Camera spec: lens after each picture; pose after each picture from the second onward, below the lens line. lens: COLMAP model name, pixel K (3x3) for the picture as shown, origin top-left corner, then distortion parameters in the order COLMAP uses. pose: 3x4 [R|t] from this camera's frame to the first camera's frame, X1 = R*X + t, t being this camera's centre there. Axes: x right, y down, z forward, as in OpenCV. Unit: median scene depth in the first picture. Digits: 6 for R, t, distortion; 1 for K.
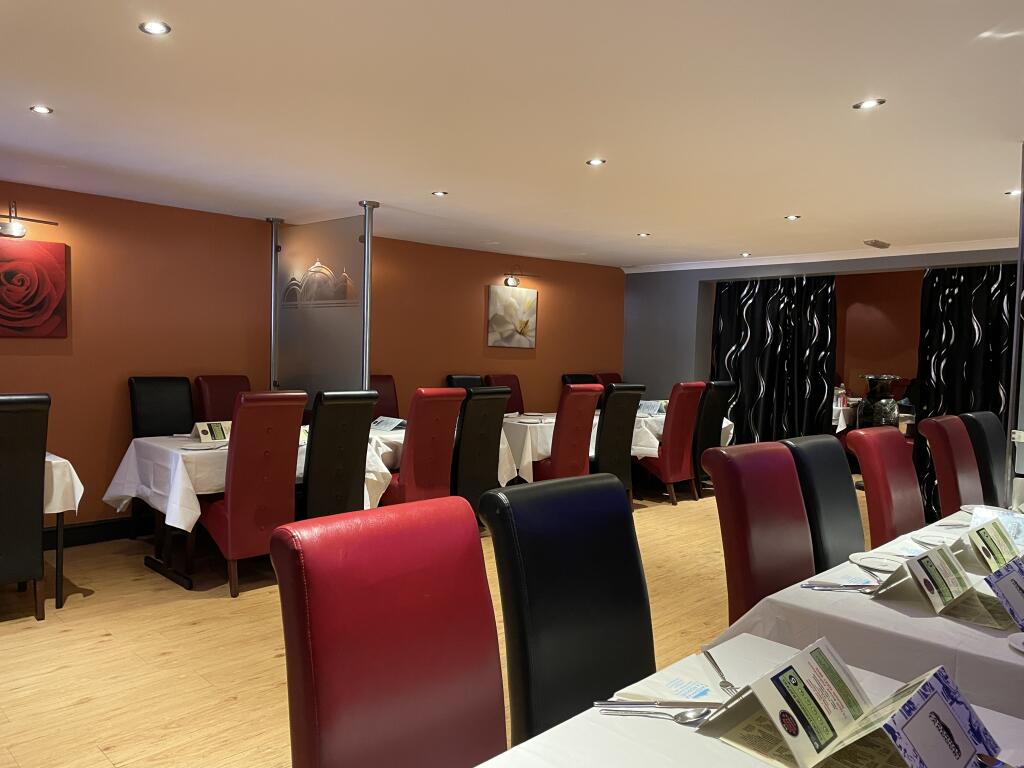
lens RADIAL K [[757.0, 0, 506.8], [0, 757.0, 384.3], [0, 0, 1]] dist [0.095444, -0.133098]
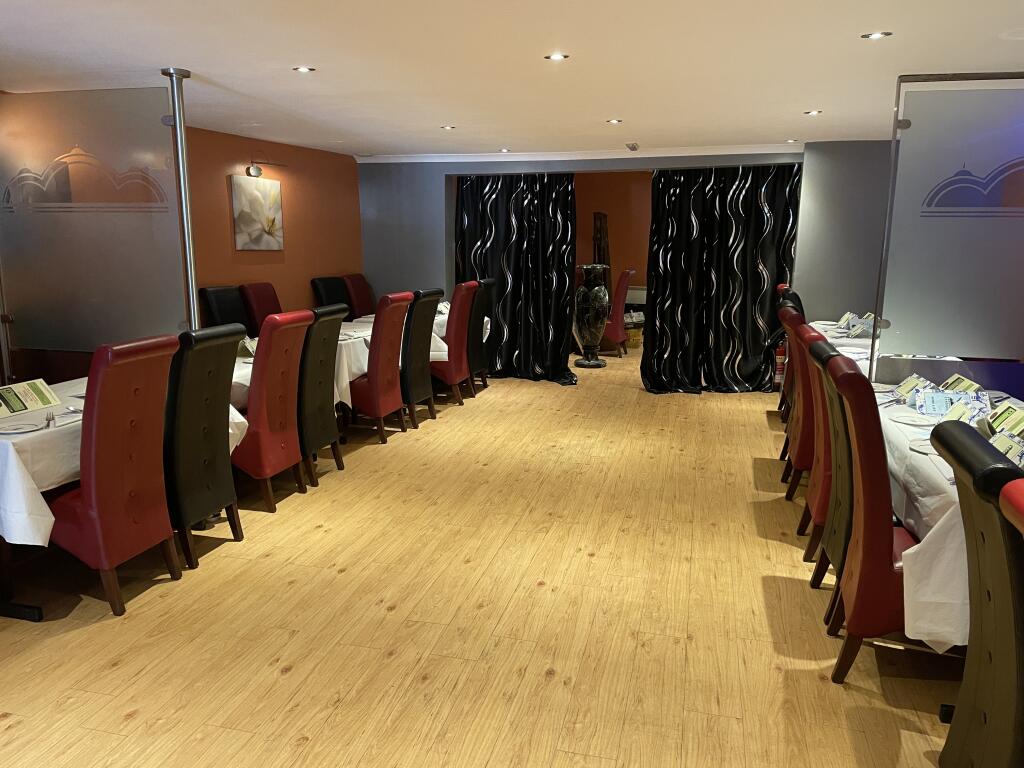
lens RADIAL K [[757.0, 0, 506.8], [0, 757.0, 384.3], [0, 0, 1]] dist [0.095444, -0.133098]
pose [[0.857069, -0.122589, 0.500404, -0.212254], [0.044829, 0.985340, 0.164608, -0.030130], [-0.513247, -0.118648, 0.850000, 0.104445]]
